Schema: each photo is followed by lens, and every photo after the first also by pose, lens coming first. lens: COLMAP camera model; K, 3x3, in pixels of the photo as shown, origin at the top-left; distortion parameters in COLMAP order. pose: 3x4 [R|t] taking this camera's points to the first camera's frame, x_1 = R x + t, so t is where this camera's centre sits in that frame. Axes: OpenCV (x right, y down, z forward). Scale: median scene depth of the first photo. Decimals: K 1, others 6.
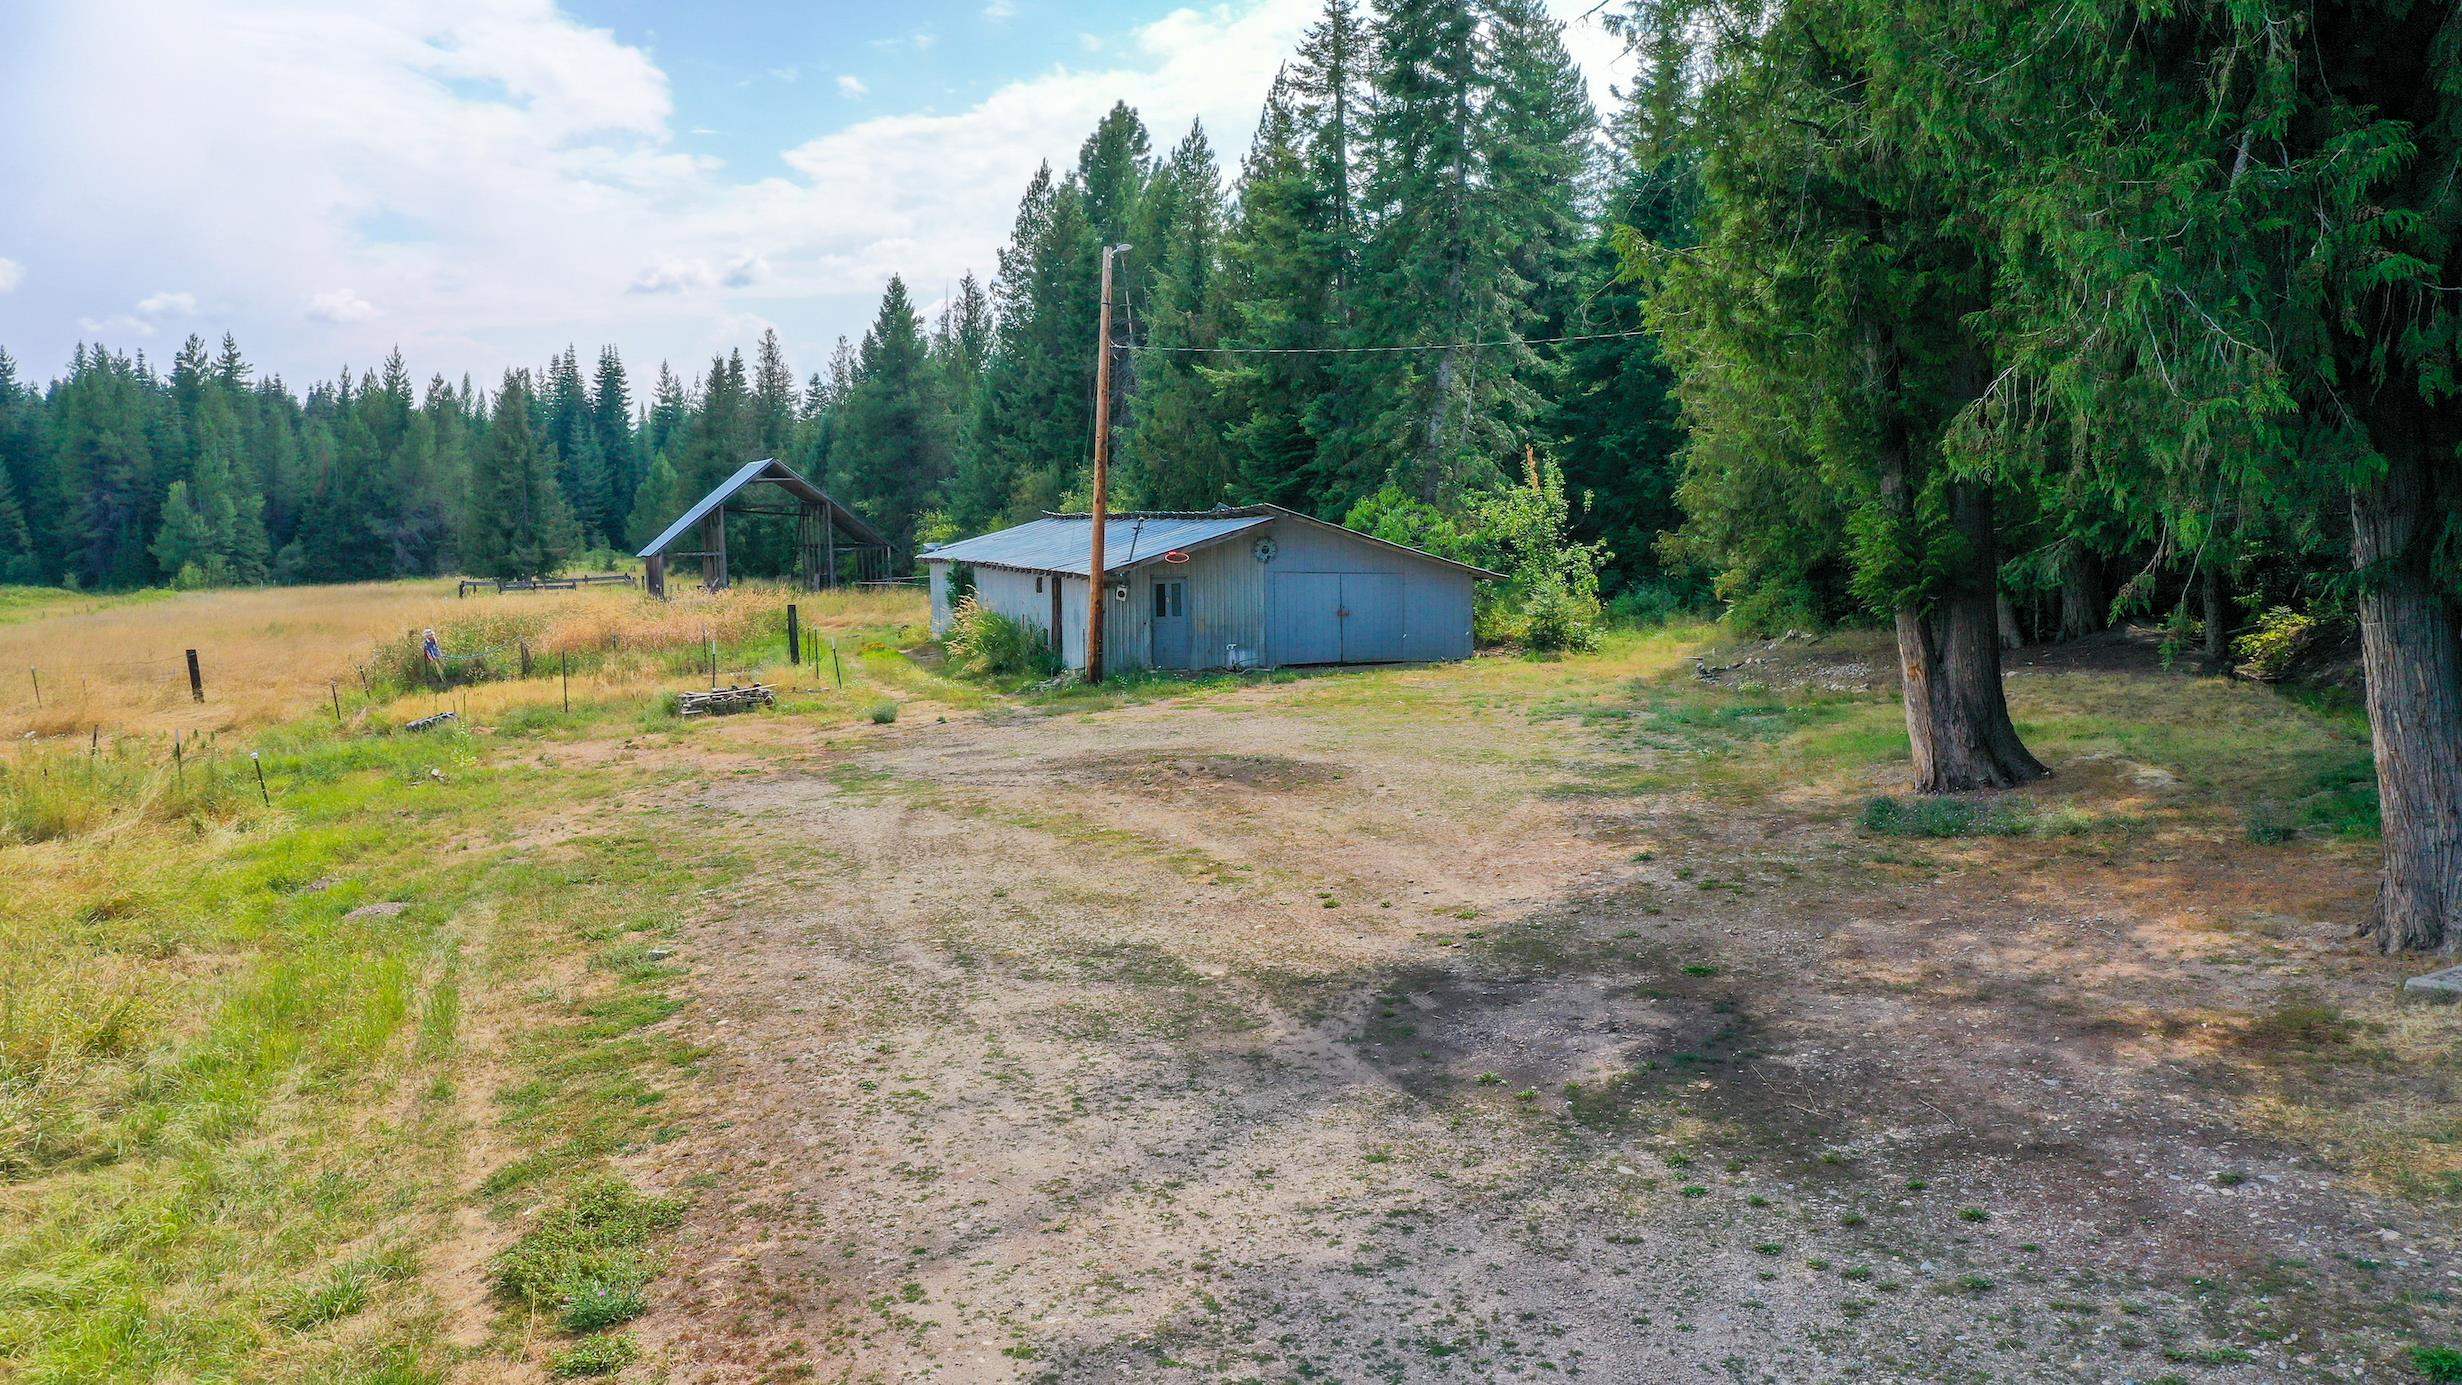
lens RADIAL K [[2015.6, 0, 1231.0], [0, 2015.6, 692.5], [0, 0, 1]] dist [-0.001695, -0.000676]
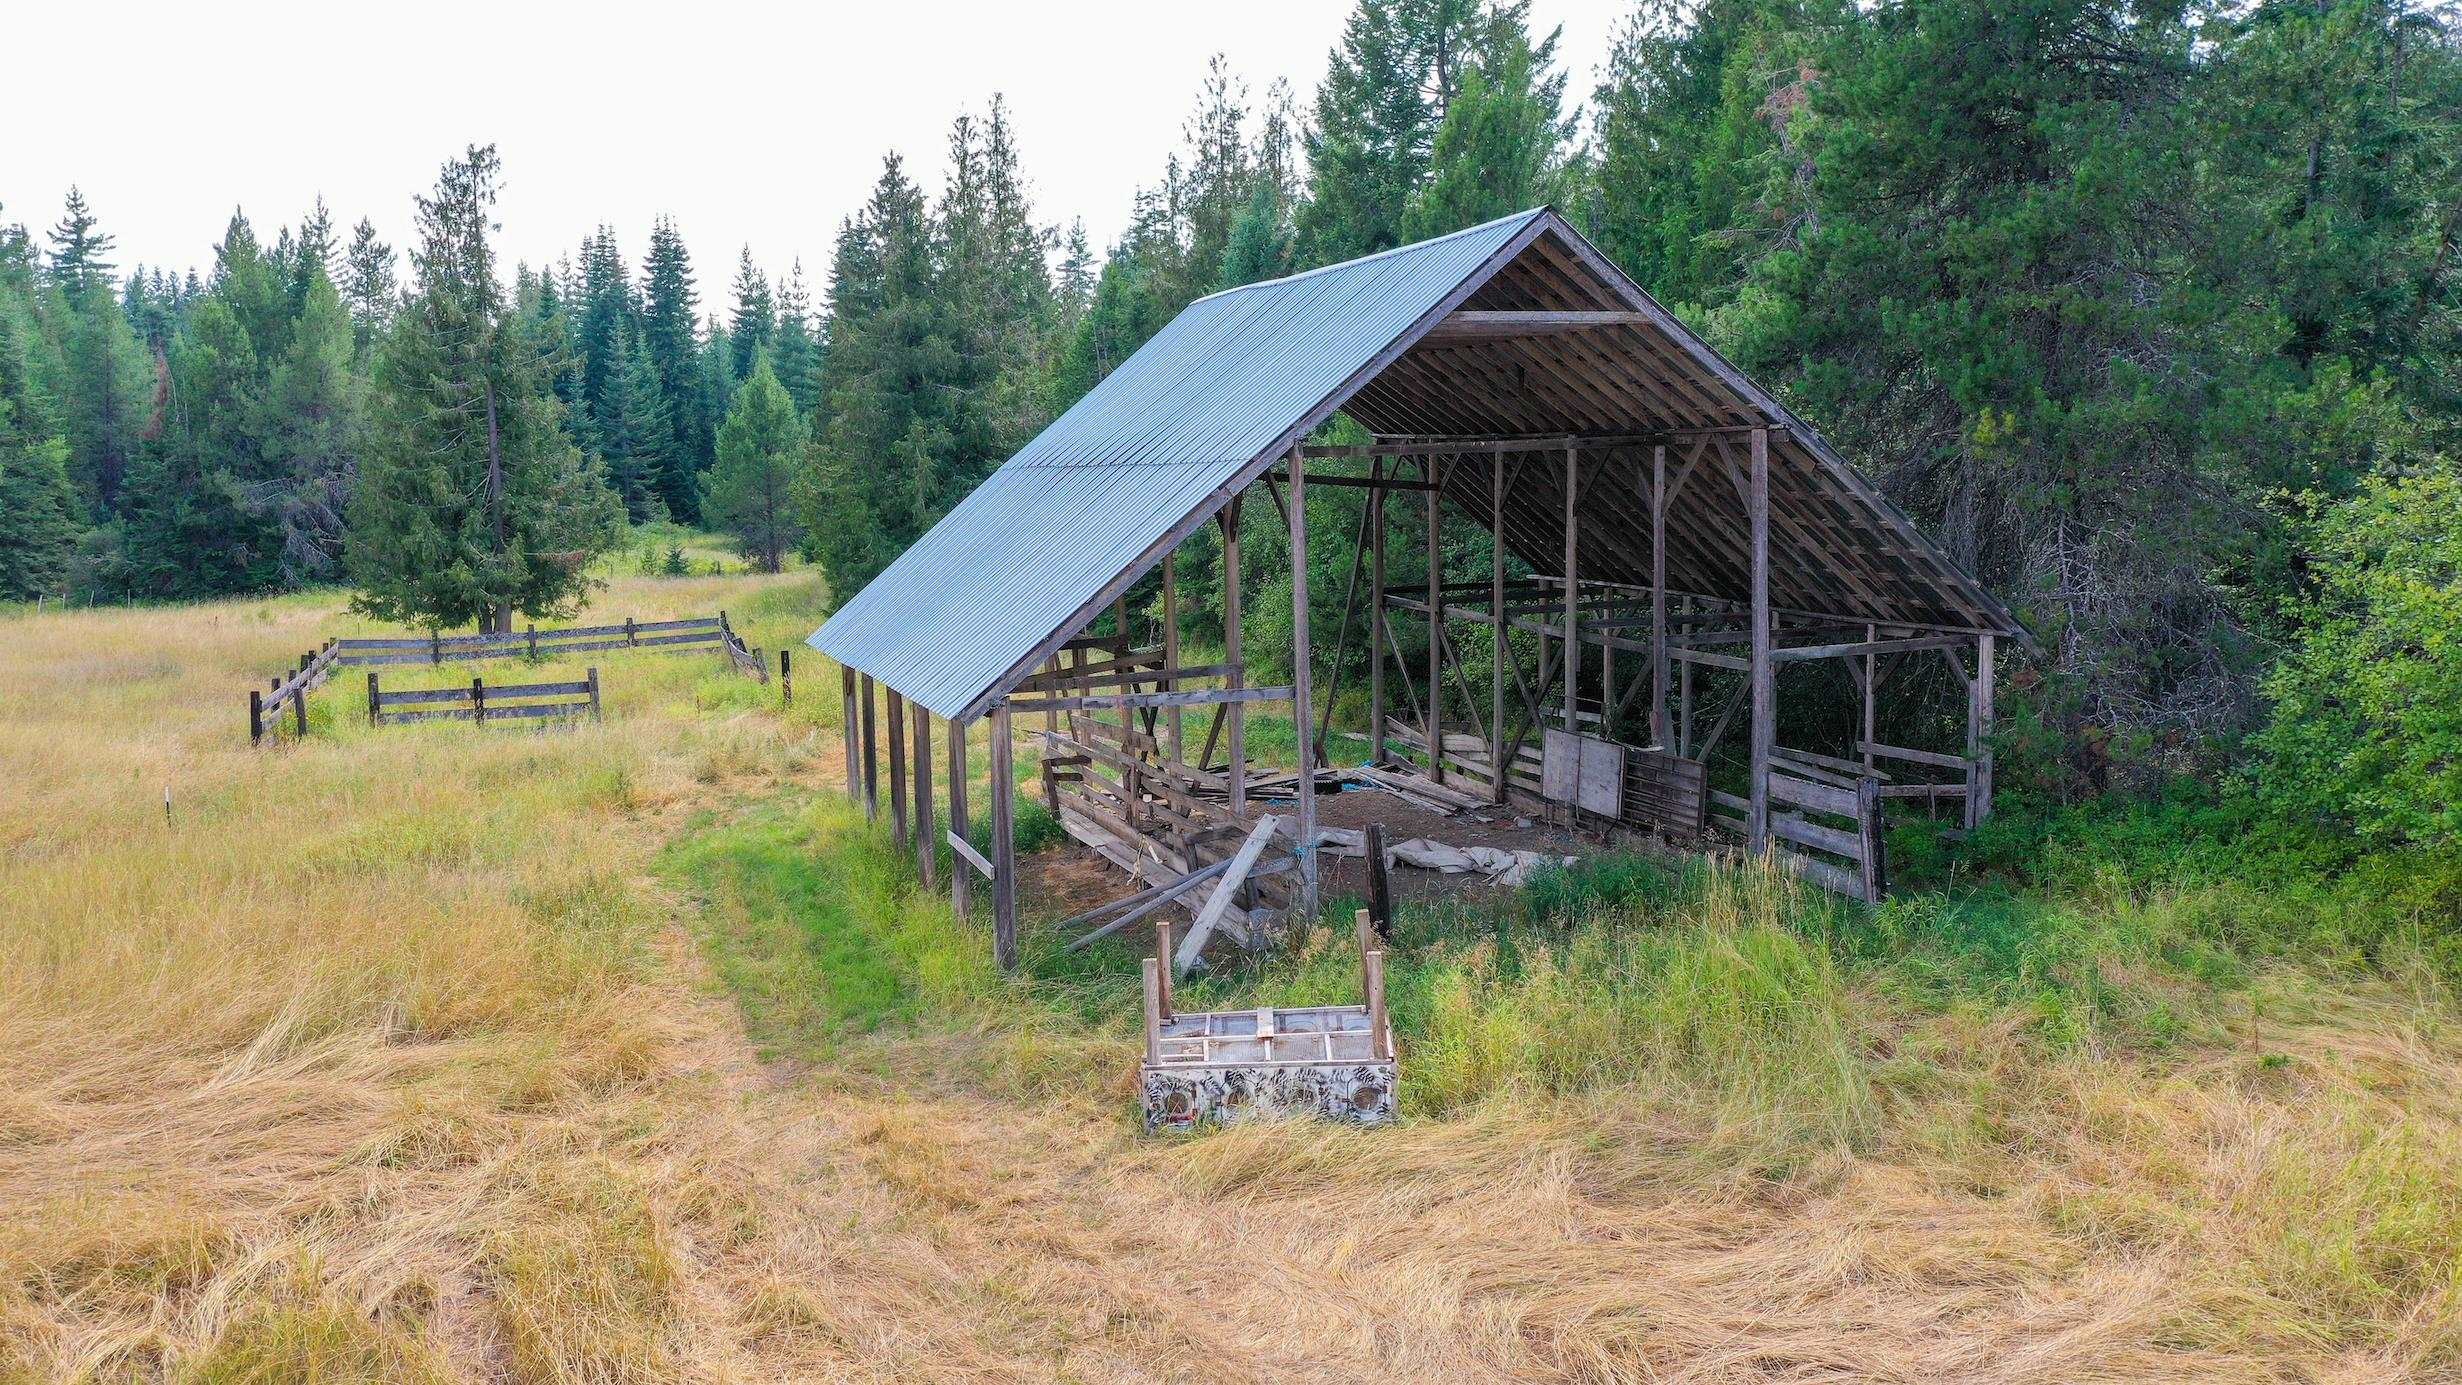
lens RADIAL K [[2015.6, 0, 1231.0], [0, 2015.6, 692.5], [0, 0, 1]] dist [-0.001695, -0.000676]
pose [[0.999738, 0.000689, -0.022862, -0.127132], [-0.000136, 0.999708, 0.024178, -0.036544], [0.022872, -0.024169, 0.999446, 0.400093]]
